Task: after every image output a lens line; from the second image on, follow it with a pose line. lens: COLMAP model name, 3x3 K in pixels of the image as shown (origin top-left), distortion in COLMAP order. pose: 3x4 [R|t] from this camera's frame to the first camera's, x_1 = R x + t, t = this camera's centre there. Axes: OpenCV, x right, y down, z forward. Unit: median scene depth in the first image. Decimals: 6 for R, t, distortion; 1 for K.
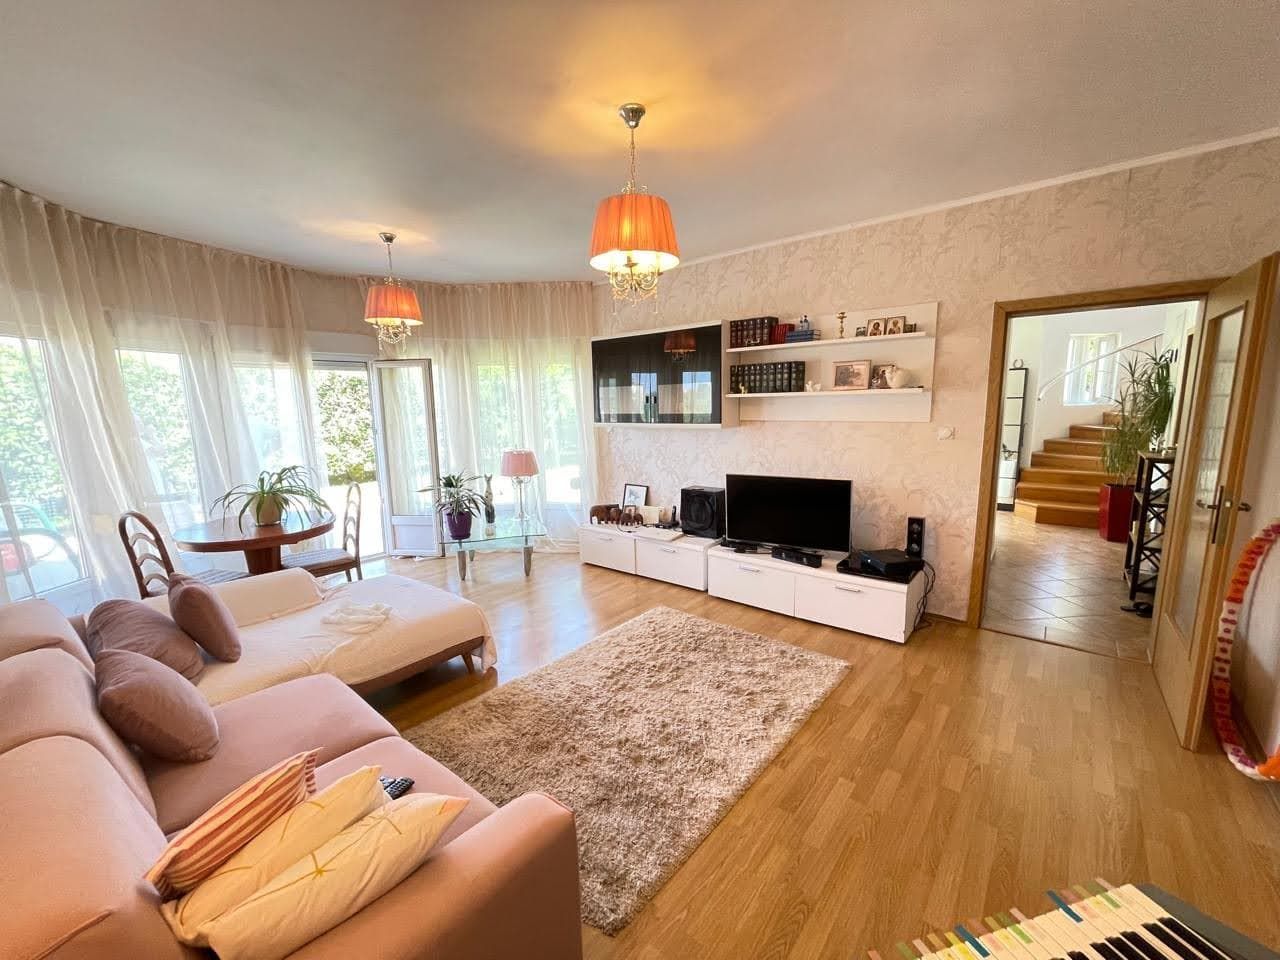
lens RADIAL K [[511.1, 0, 640.0], [0, 511.1, 480.0], [0, 0, 1]] dist [0.000213, -0.000023]
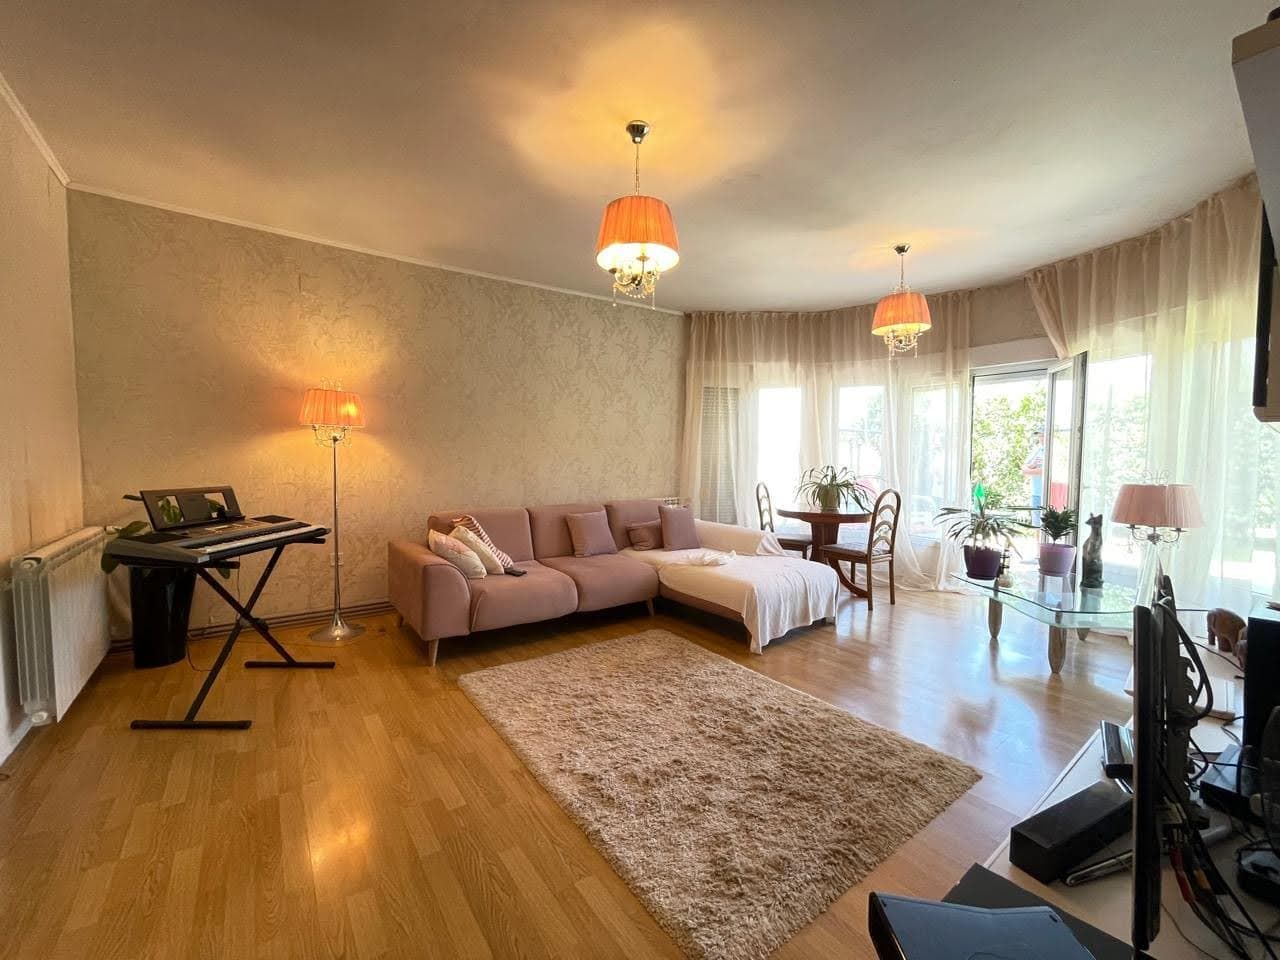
lens RADIAL K [[511.1, 0, 640.0], [0, 511.1, 480.0], [0, 0, 1]] dist [0.000213, -0.000023]
pose [[-0.217589, 0.062225, -0.974055, 0.832942], [-0.147730, 0.984369, 0.095884, -0.054191], [0.964796, 0.164760, -0.204995, 1.010105]]
